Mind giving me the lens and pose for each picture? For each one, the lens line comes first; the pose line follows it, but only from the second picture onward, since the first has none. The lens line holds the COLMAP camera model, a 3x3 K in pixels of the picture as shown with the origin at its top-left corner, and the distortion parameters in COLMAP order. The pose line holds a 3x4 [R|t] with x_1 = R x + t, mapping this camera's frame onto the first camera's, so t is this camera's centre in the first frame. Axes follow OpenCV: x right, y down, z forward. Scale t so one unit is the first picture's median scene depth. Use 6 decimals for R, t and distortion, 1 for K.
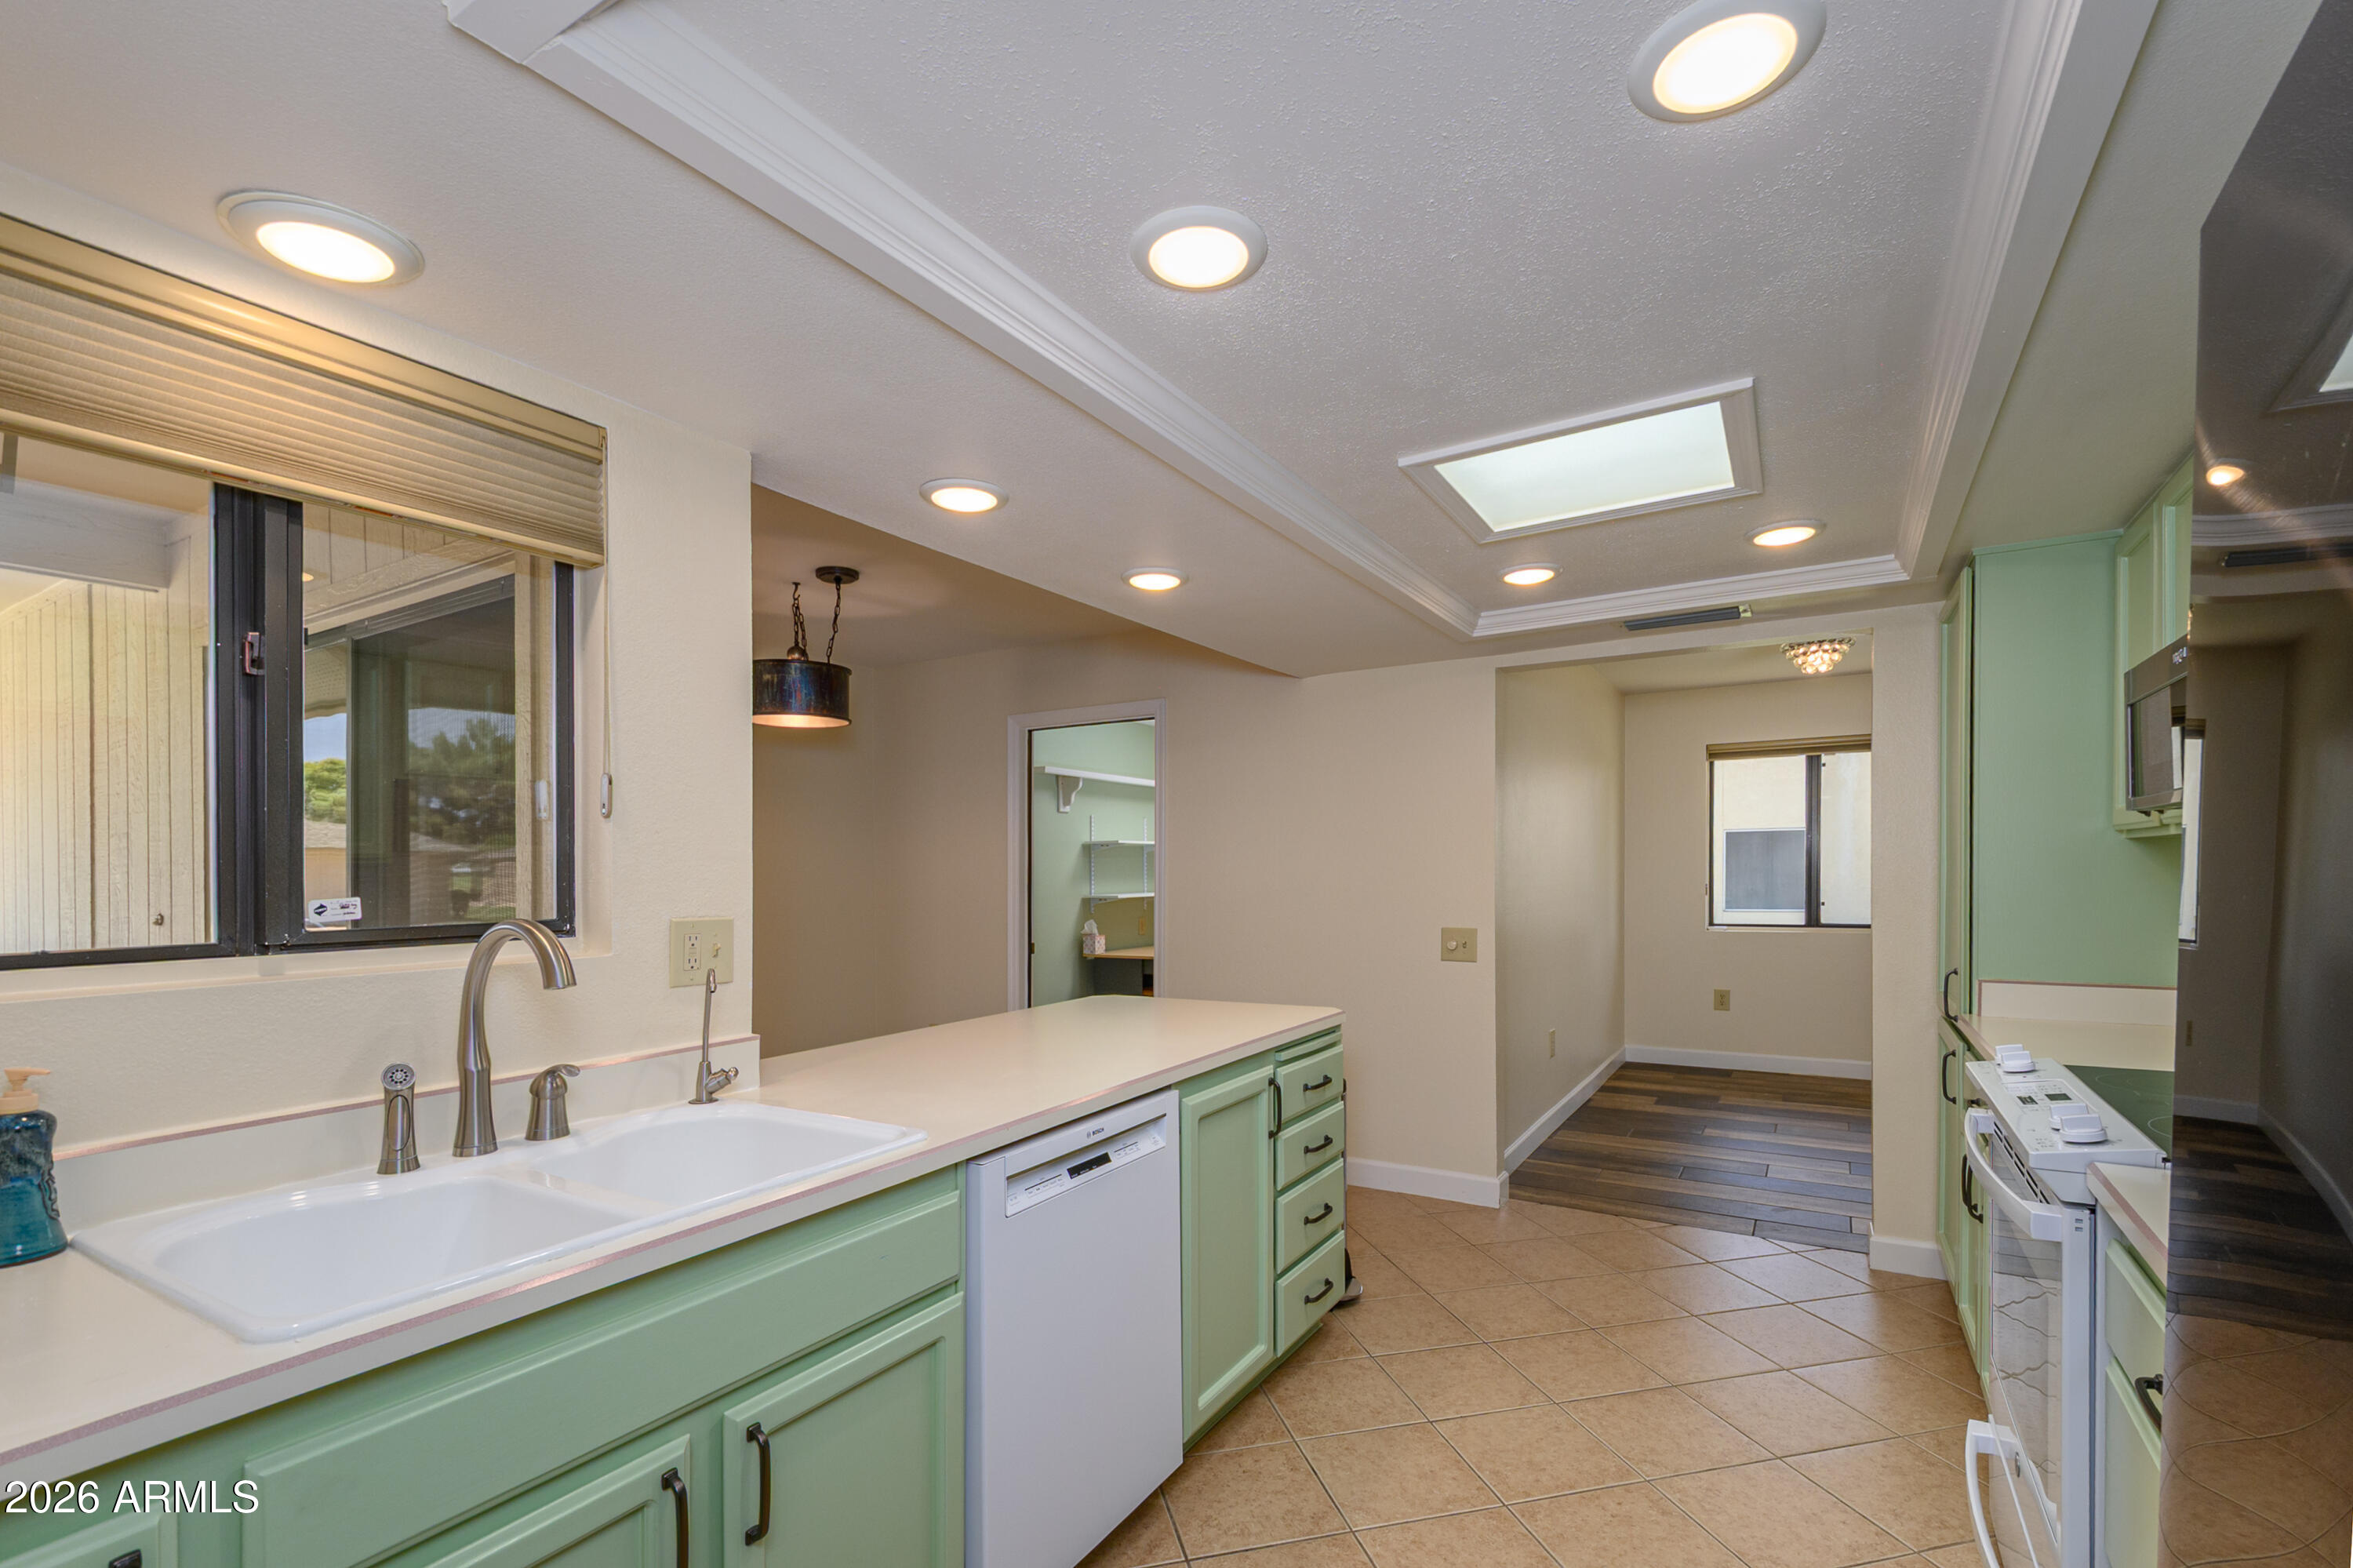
lens RADIAL K [[1036.6, 0, 1191.0], [0, 1036.6, 817.5], [0, 0, 1]] dist [0.008125, -0.004952]
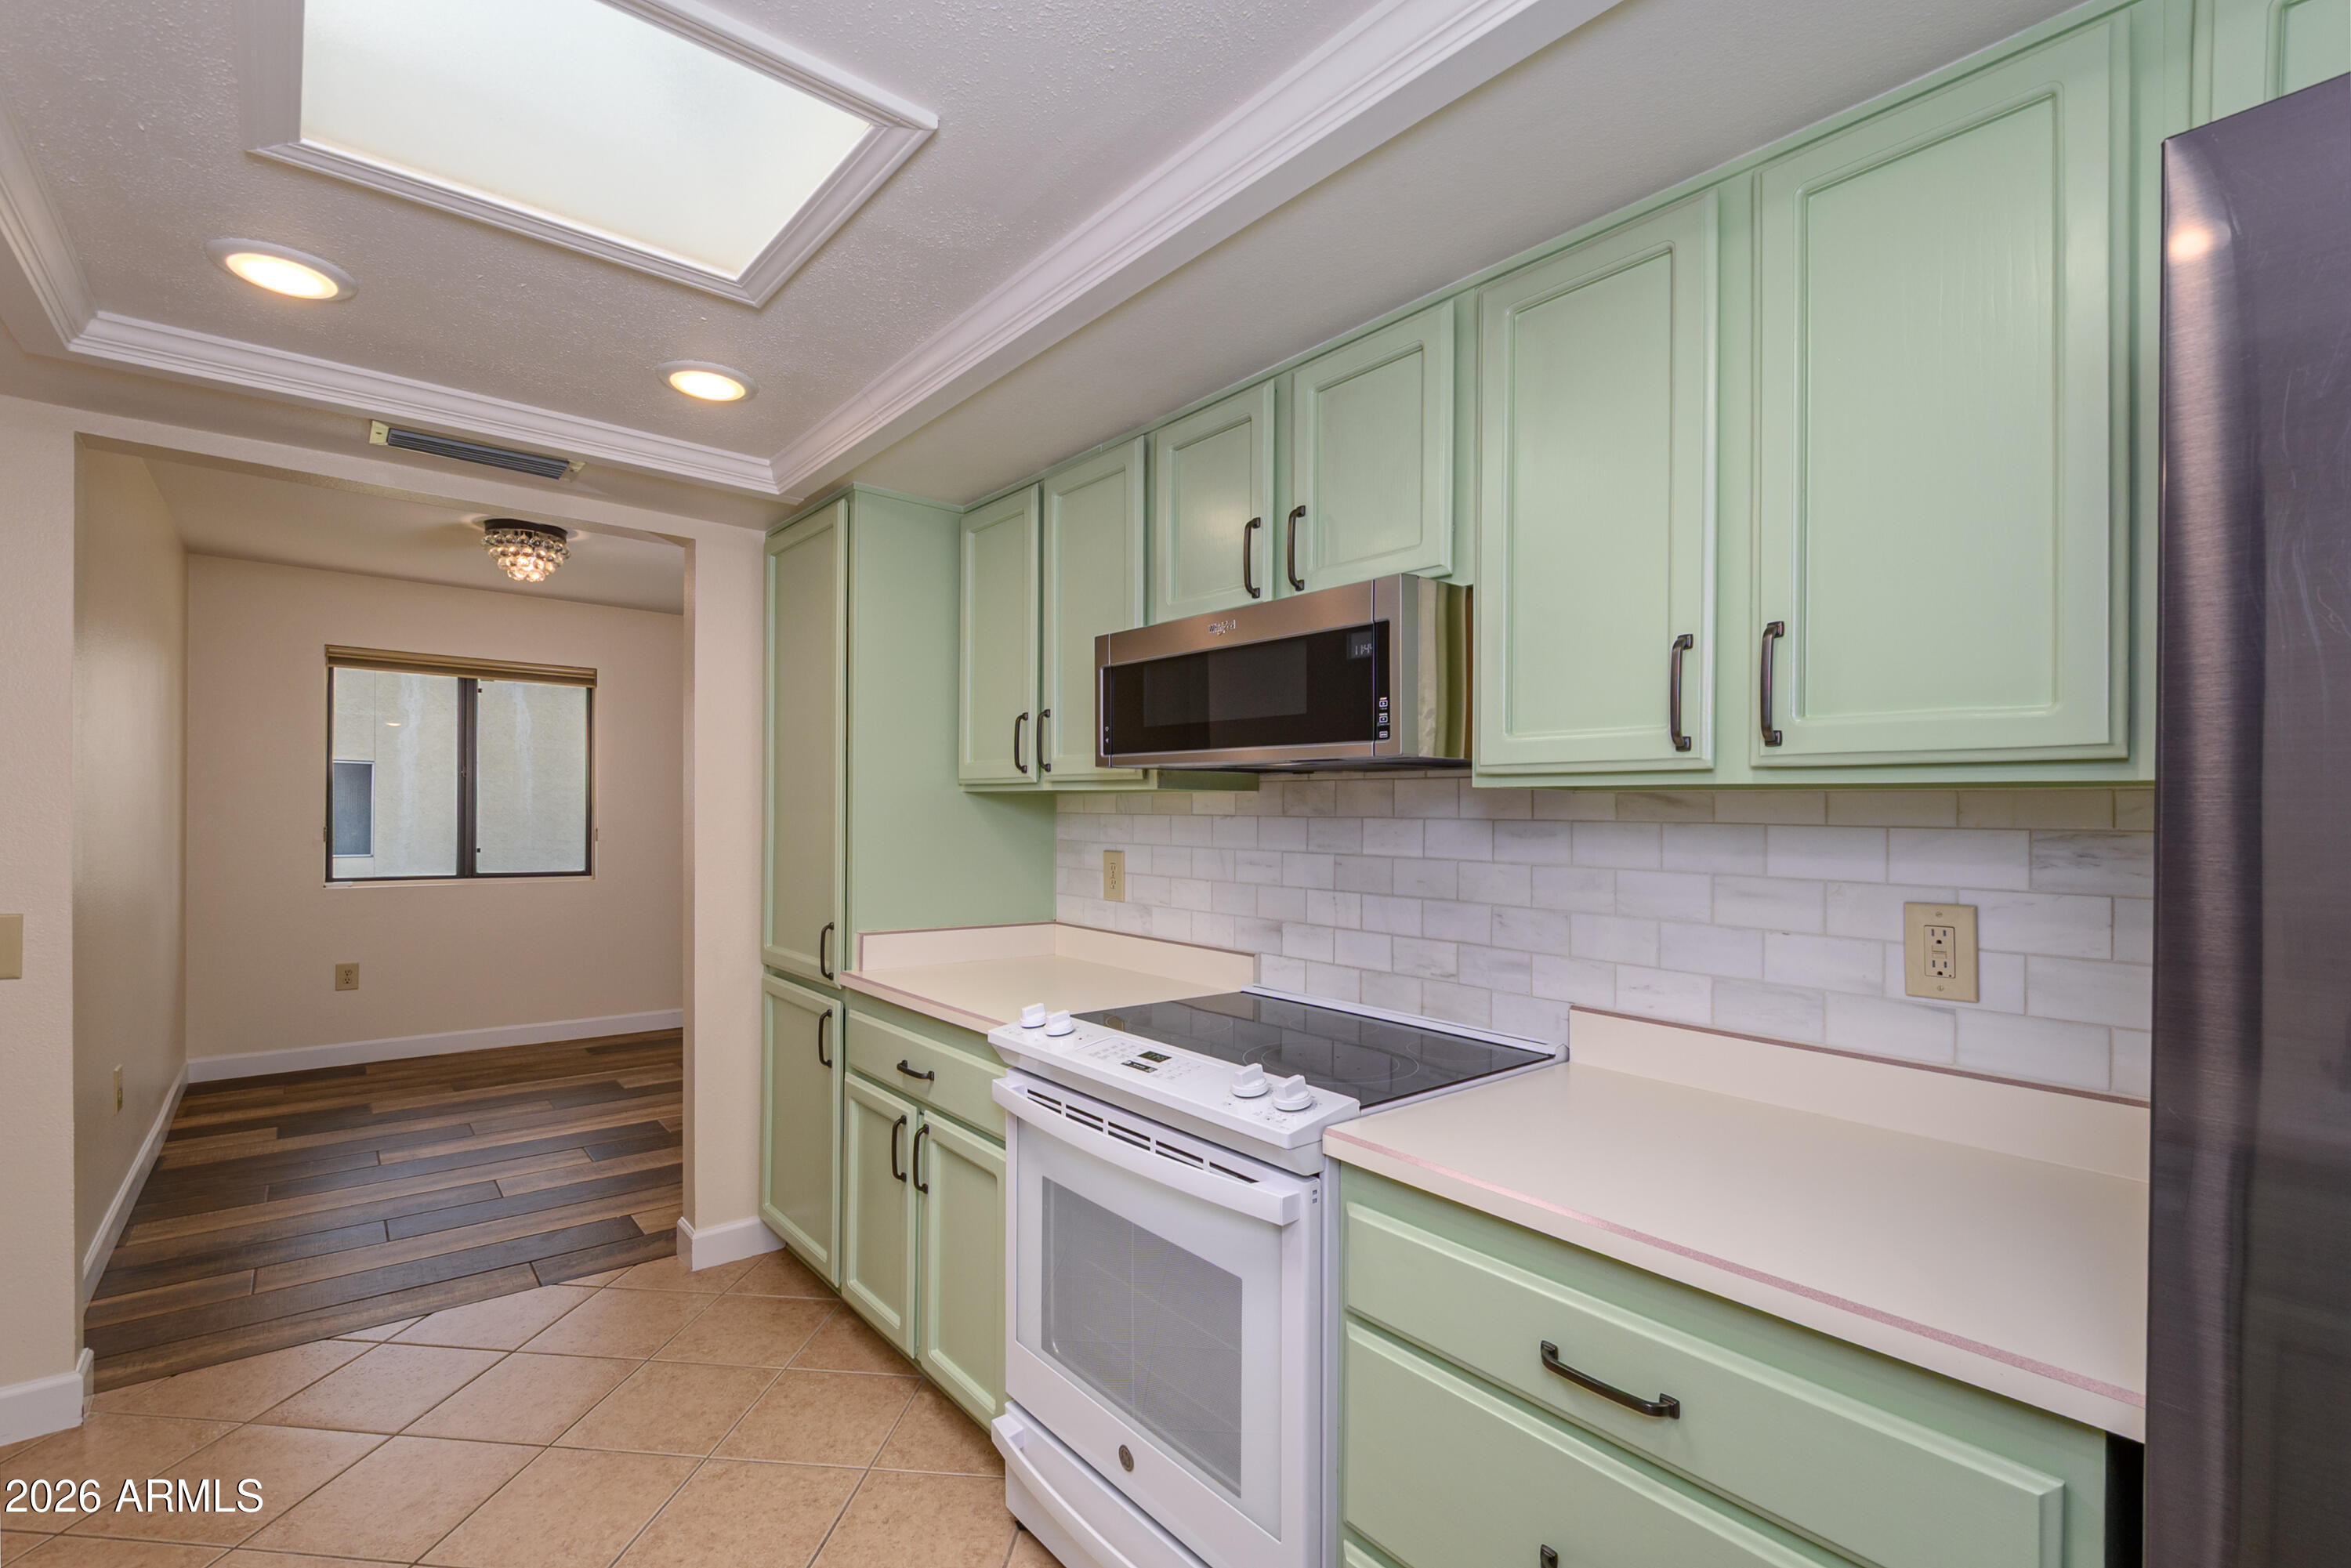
lens RADIAL K [[1035.7, 0, 1190.0], [0, 1035.7, 817.4], [0, 0, 1]] dist [0.008125, -0.004952]
pose [[0.322946, 0.016932, 0.946266, -0.023470], [-0.069222, 0.997585, 0.005774, 0.012039], [-0.943882, -0.067367, 0.323338, 0.205697]]
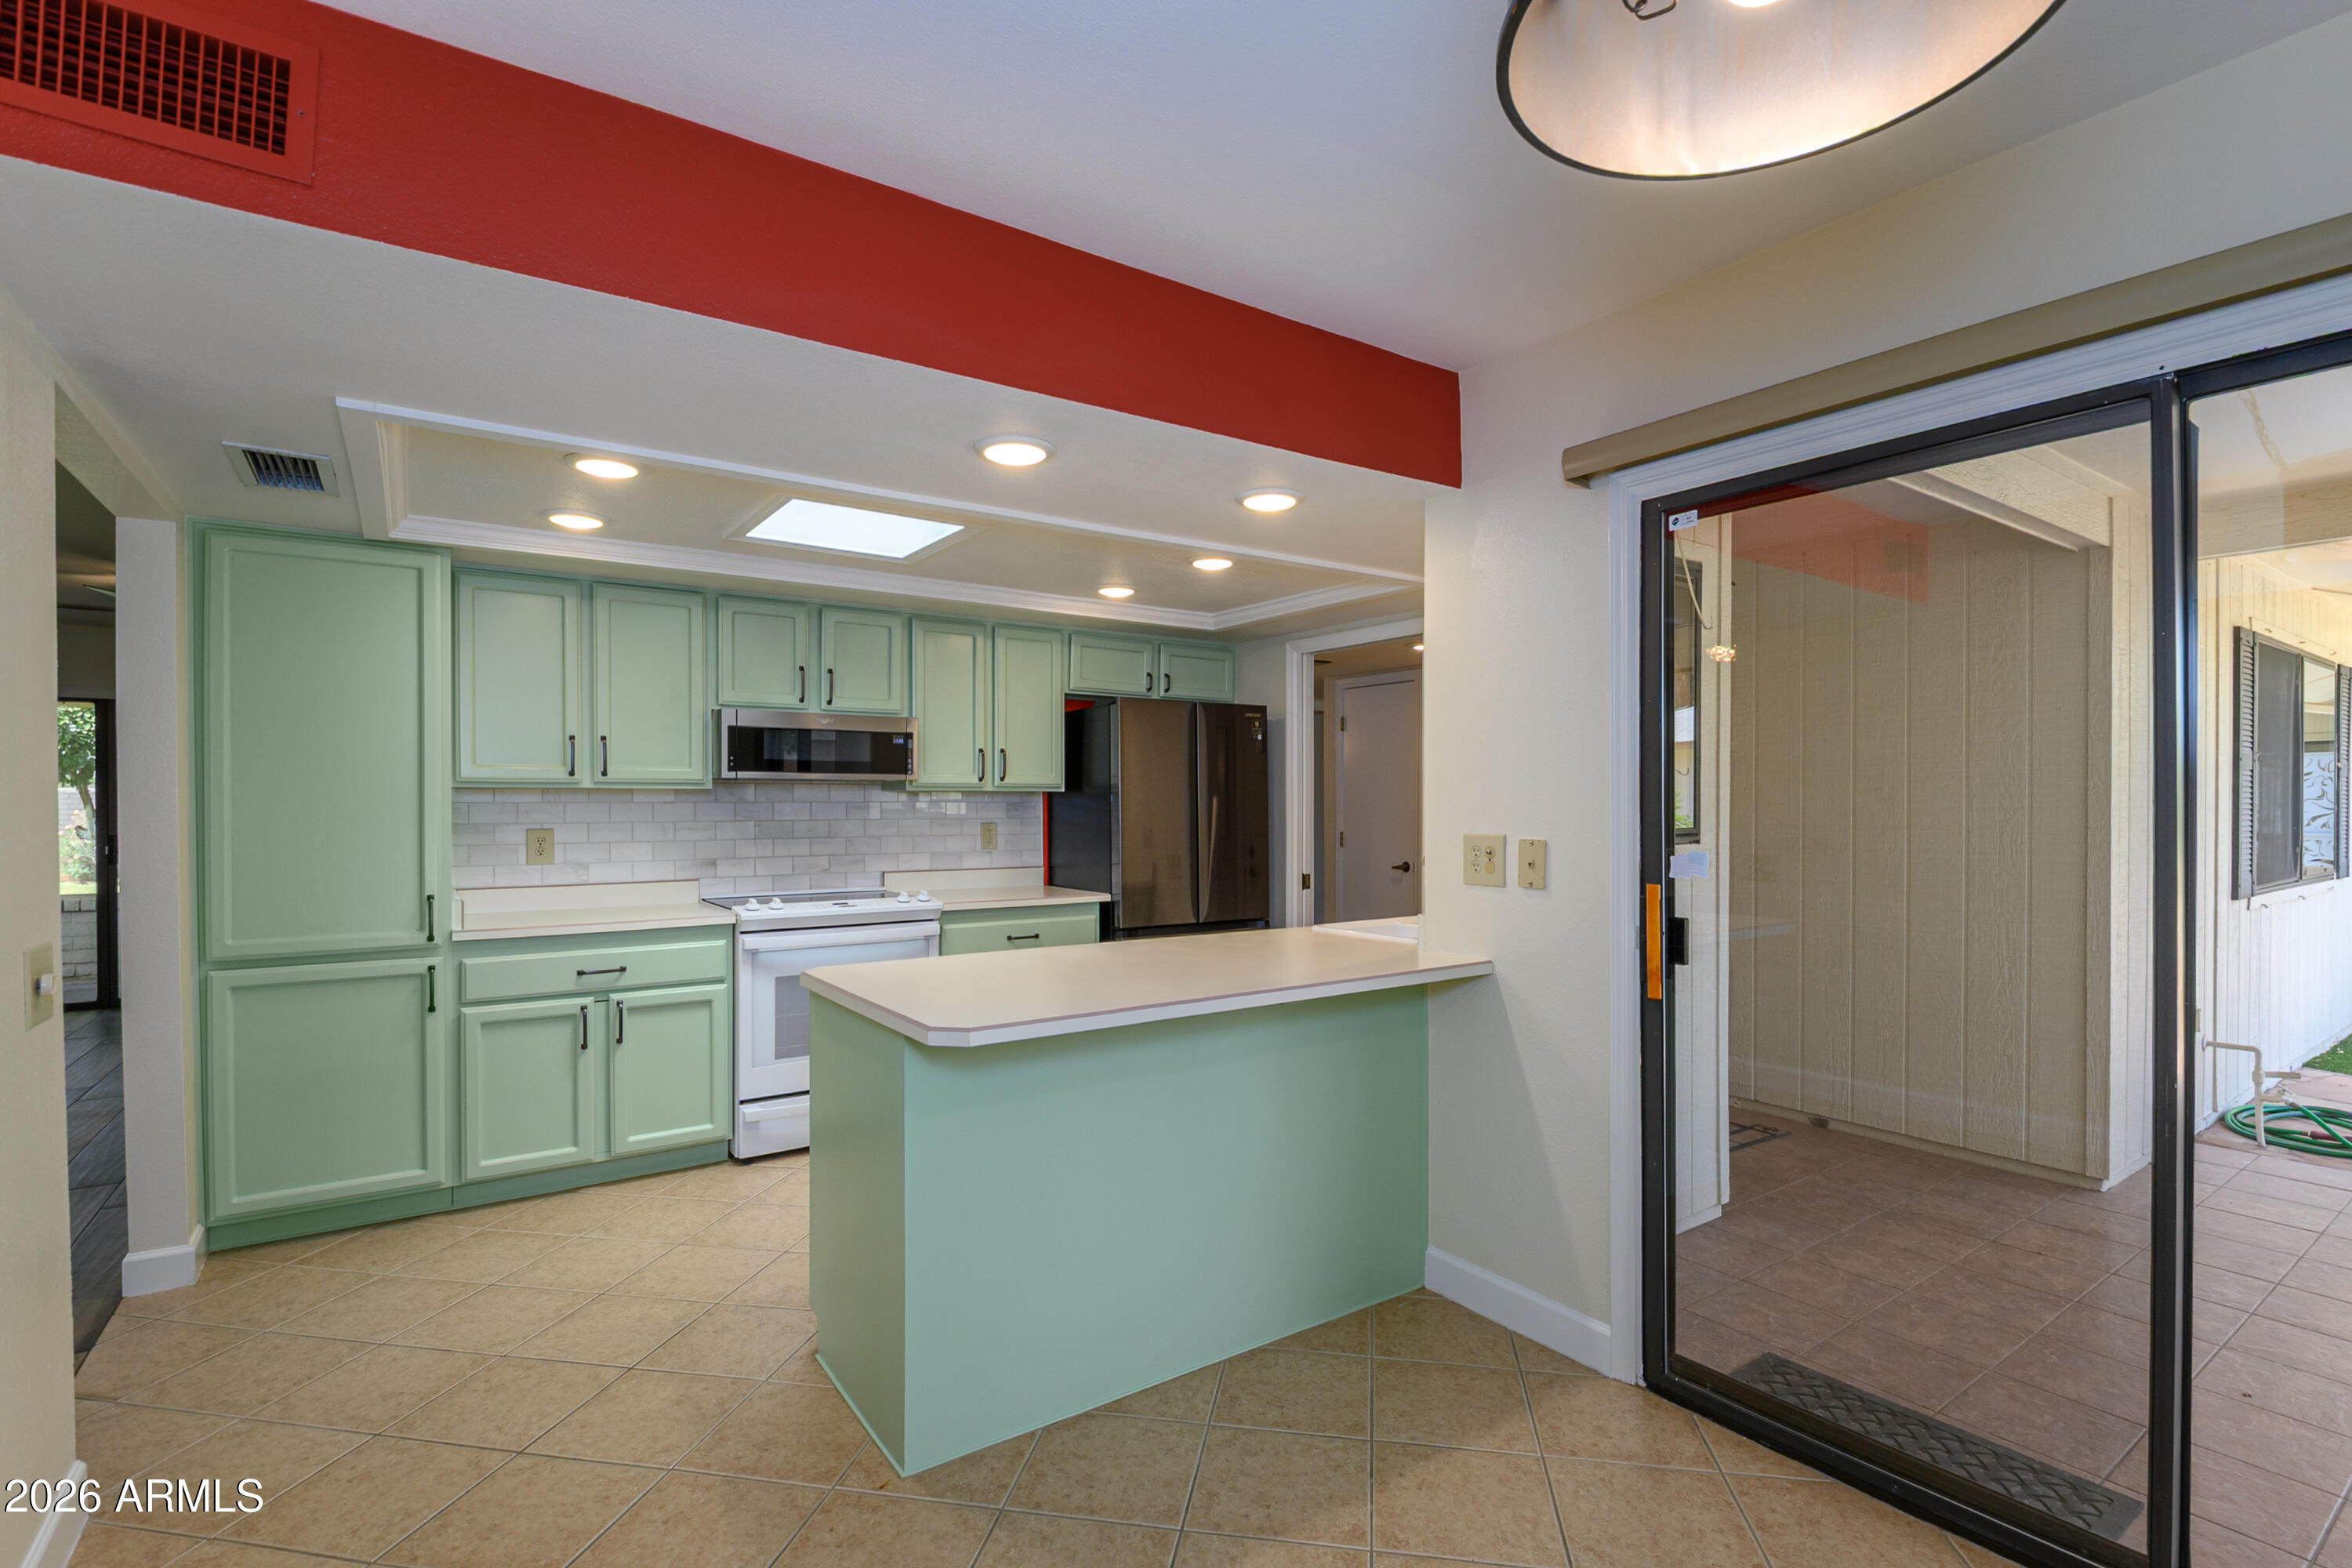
lens RADIAL K [[1084.3, 0, 1174.8], [0, 1084.3, 811.3], [0, 0, 1]] dist [0.000520, -0.000233]
pose [[-0.909788, 0.010323, 0.414944, -0.258626], [-0.007576, 0.999111, -0.041468, 0.047957], [-0.415003, -0.040871, -0.908902, 0.877959]]
